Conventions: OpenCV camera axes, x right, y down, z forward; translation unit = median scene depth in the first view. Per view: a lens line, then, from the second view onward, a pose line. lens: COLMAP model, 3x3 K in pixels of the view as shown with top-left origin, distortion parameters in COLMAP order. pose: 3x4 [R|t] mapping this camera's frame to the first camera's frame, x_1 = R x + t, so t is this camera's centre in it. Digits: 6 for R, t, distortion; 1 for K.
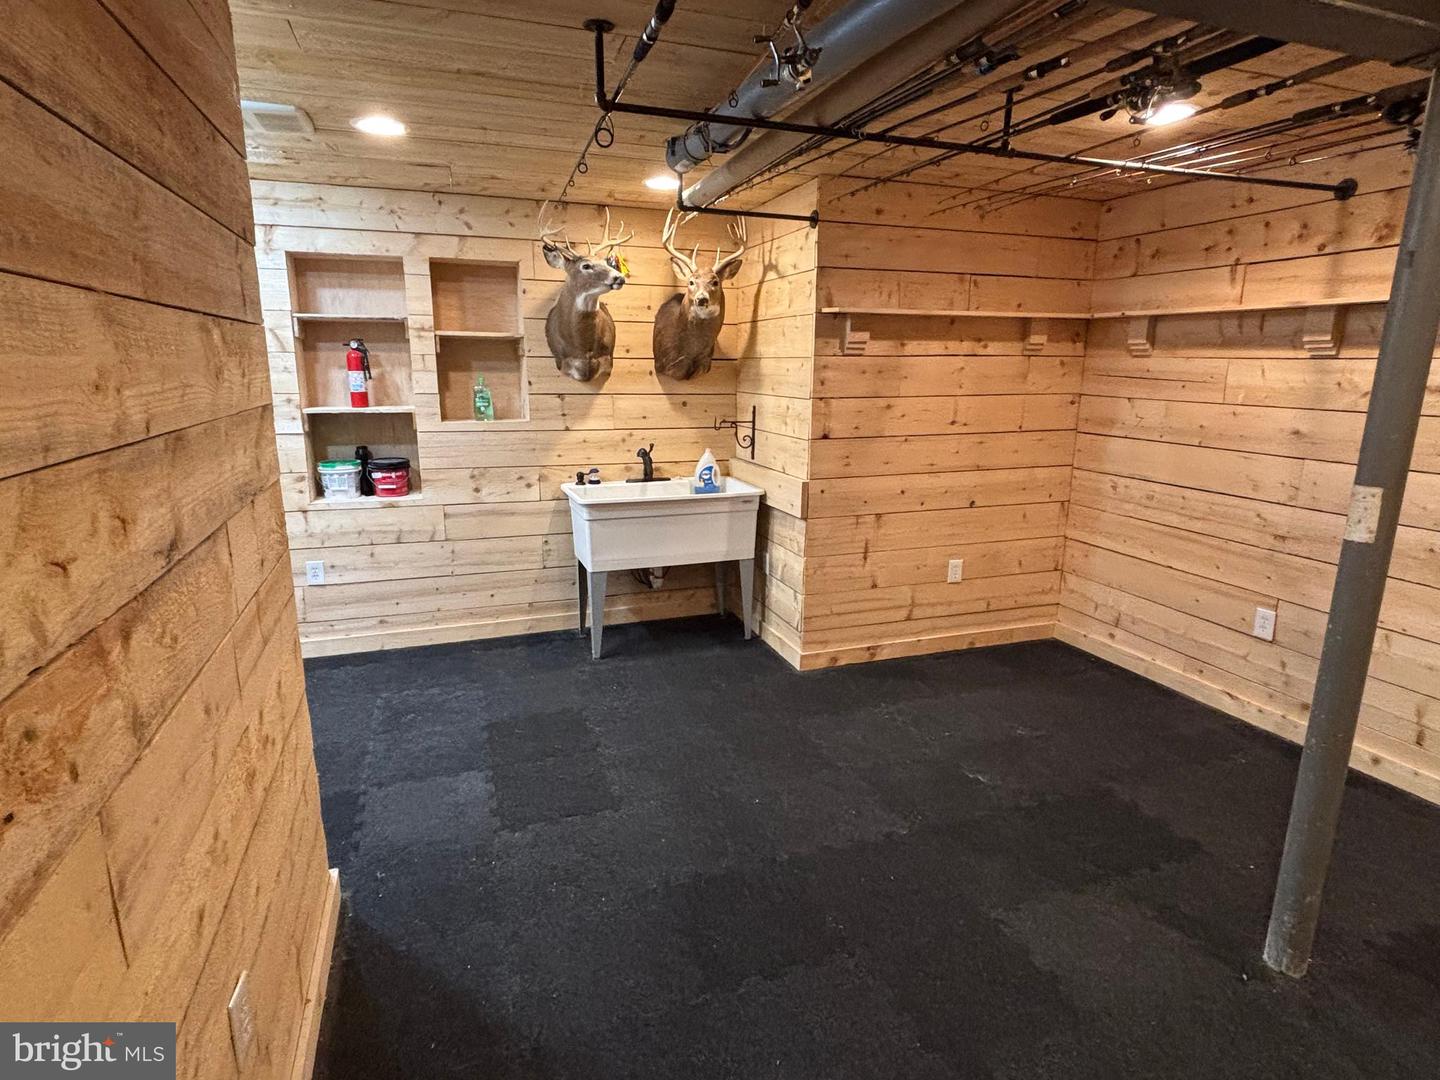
lens RADIAL K [[767.8, 0, 708.3], [0, 767.8, 542.6], [0, 0, 1]] dist [0.008609, -0.006881]
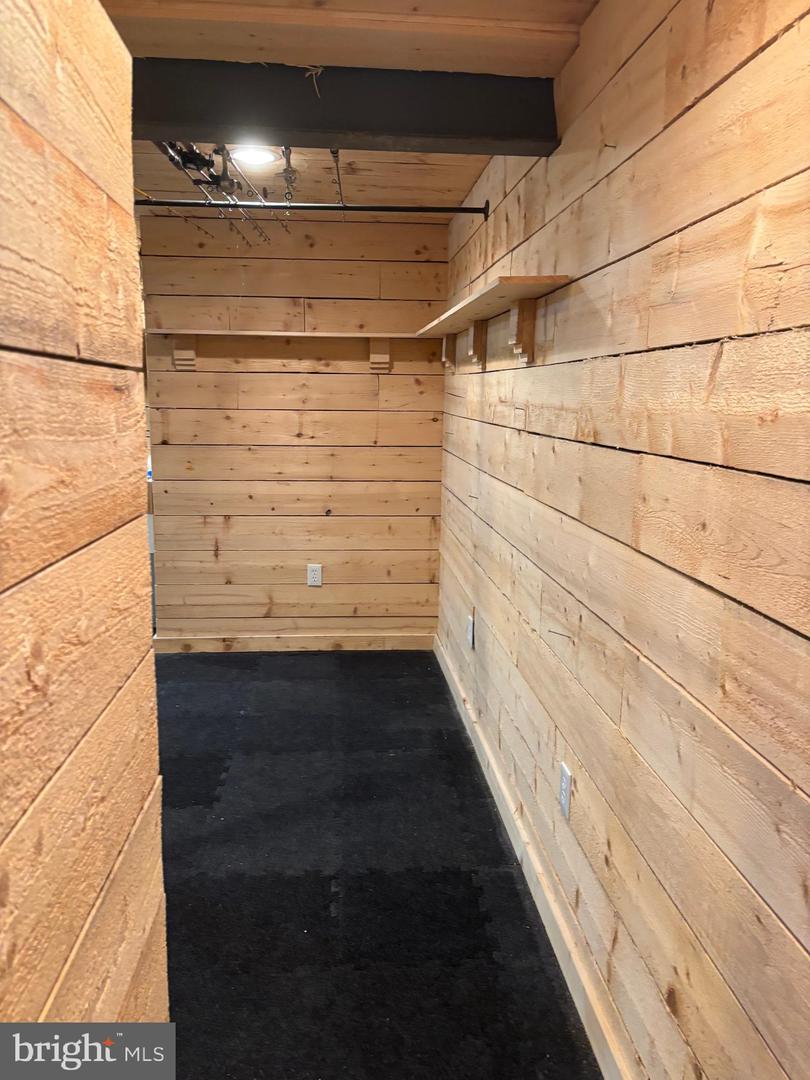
lens RADIAL K [[814.0, 0, 400.1], [0, 814.0, 554.8], [0, 0, 1]] dist [0.051025, -0.051690]
pose [[0.966977, 0.060593, -0.247558, 0.759037], [-0.068103, 0.997438, -0.021875, 0.027424], [0.245598, 0.038012, 0.968626, -0.067540]]
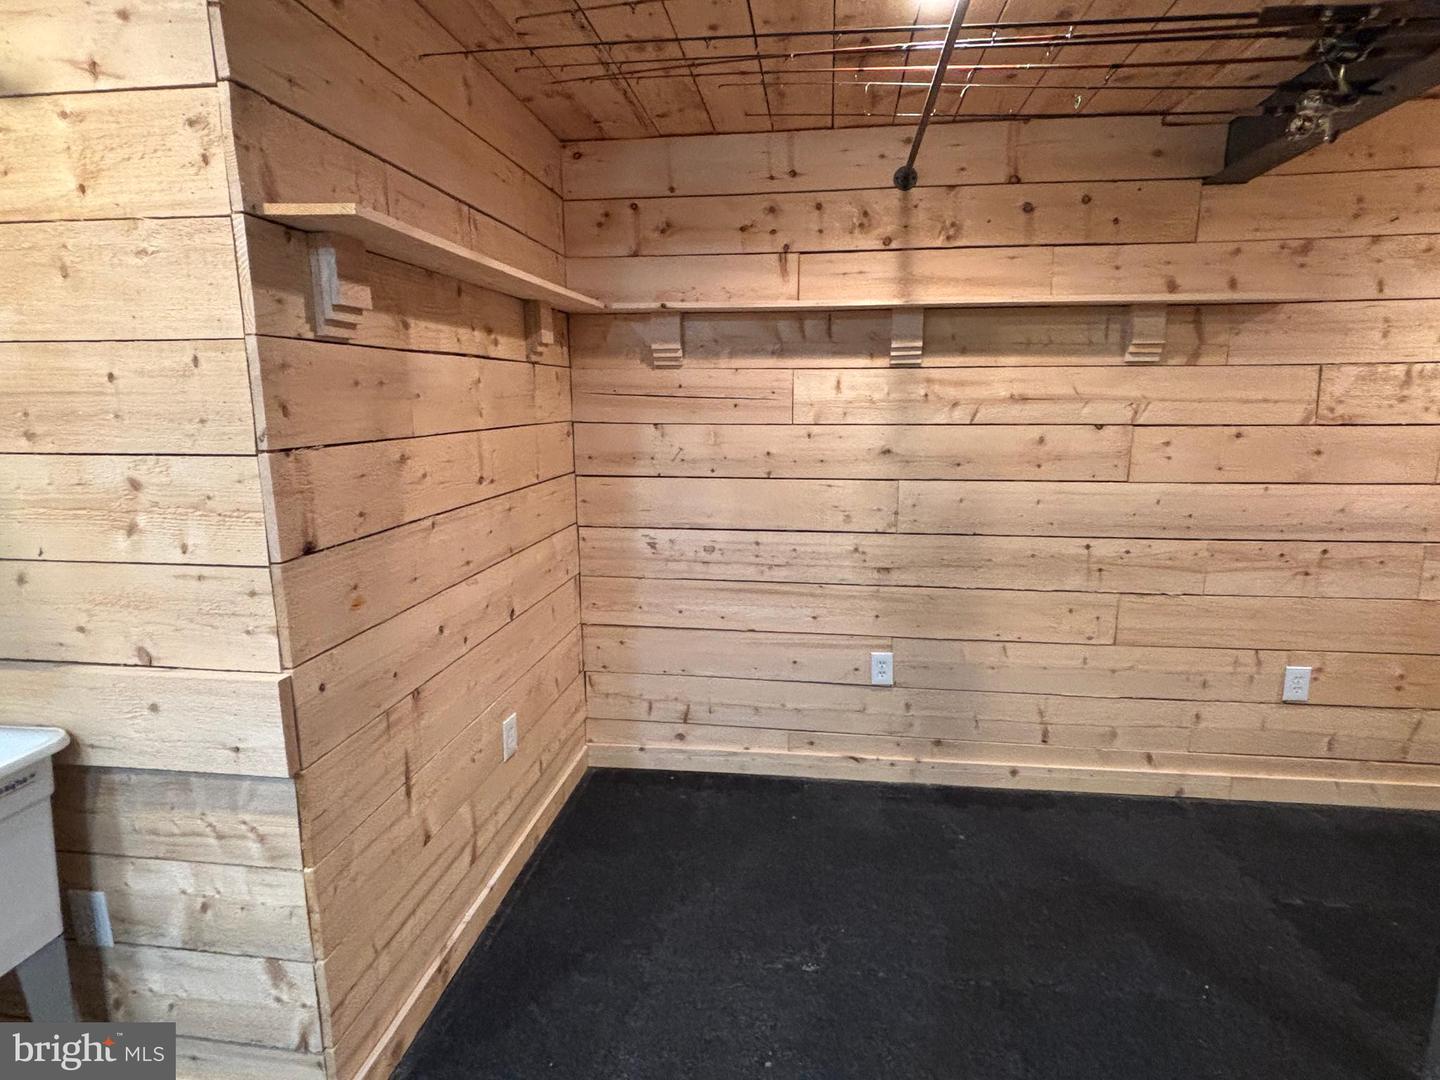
lens RADIAL K [[767.8, 0, 720.1], [0, 767.8, 539.6], [0, 0, 1]] dist [0.008609, -0.006881]
pose [[0.448325, -0.169752, 0.877604, -0.087494], [0.211639, 0.974044, 0.080290, -0.124547], [-0.868455, 0.149739, 0.472614, 0.613389]]
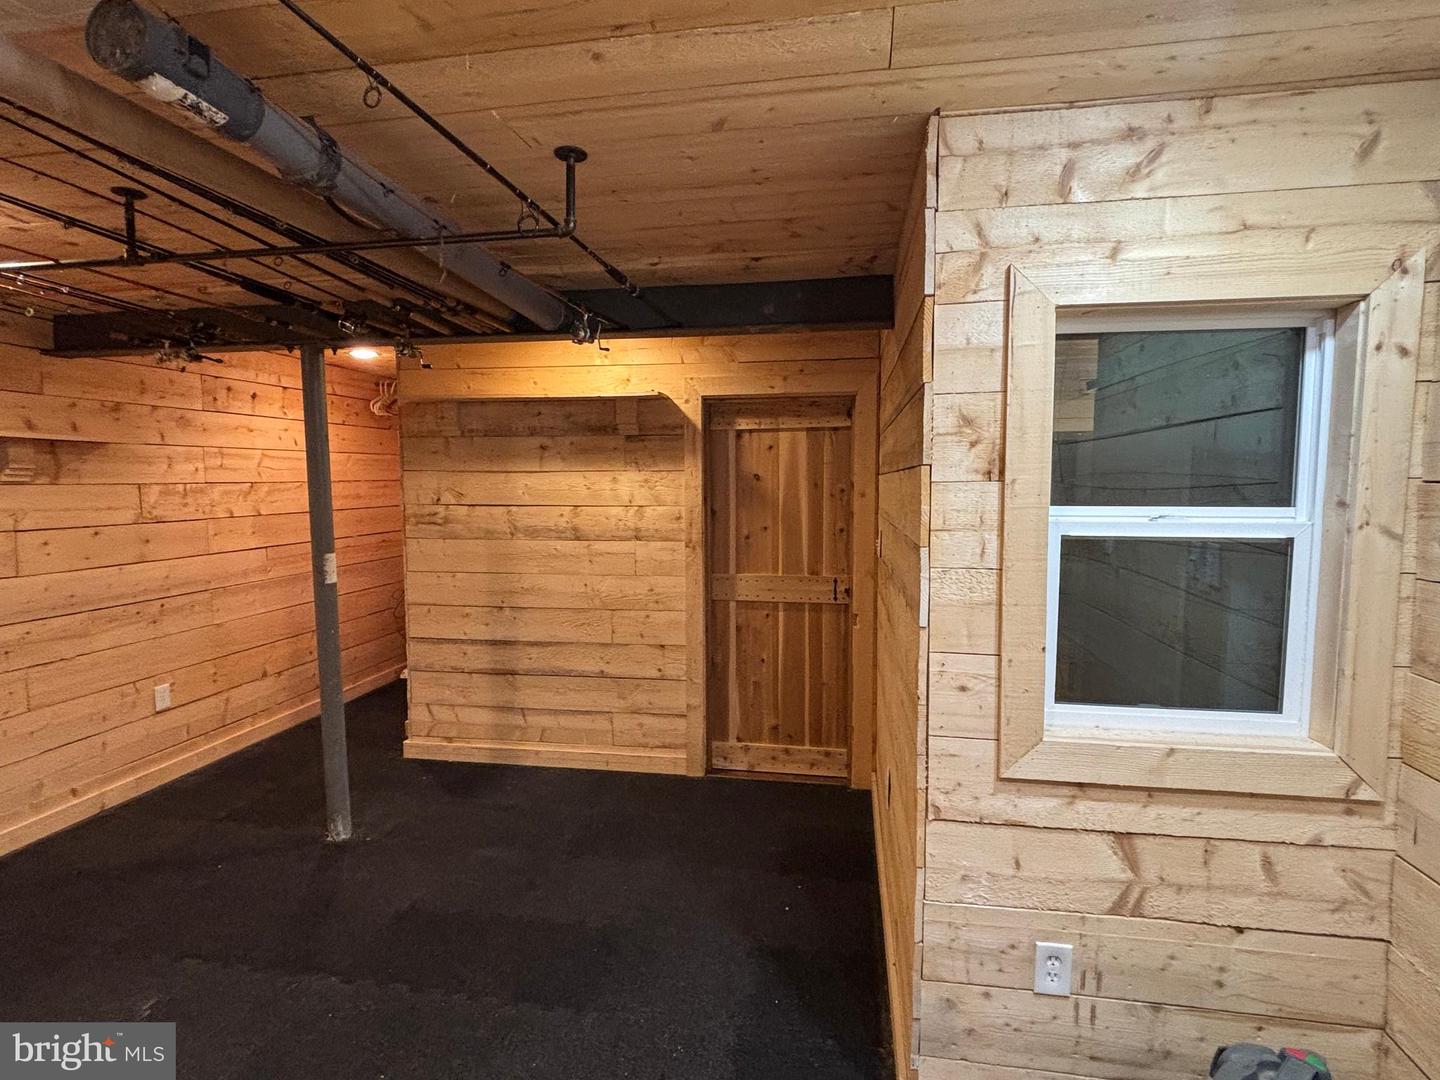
lens RADIAL K [[733.8, 0, 717.5], [0, 733.8, 535.5], [0, 0, 1]] dist [0.050422, -0.000258]
pose [[-0.874981, -0.040891, 0.482428, -0.375226], [0.106926, 0.955503, 0.274920, -0.229958], [-0.472203, 0.292134, -0.831674, 0.923313]]
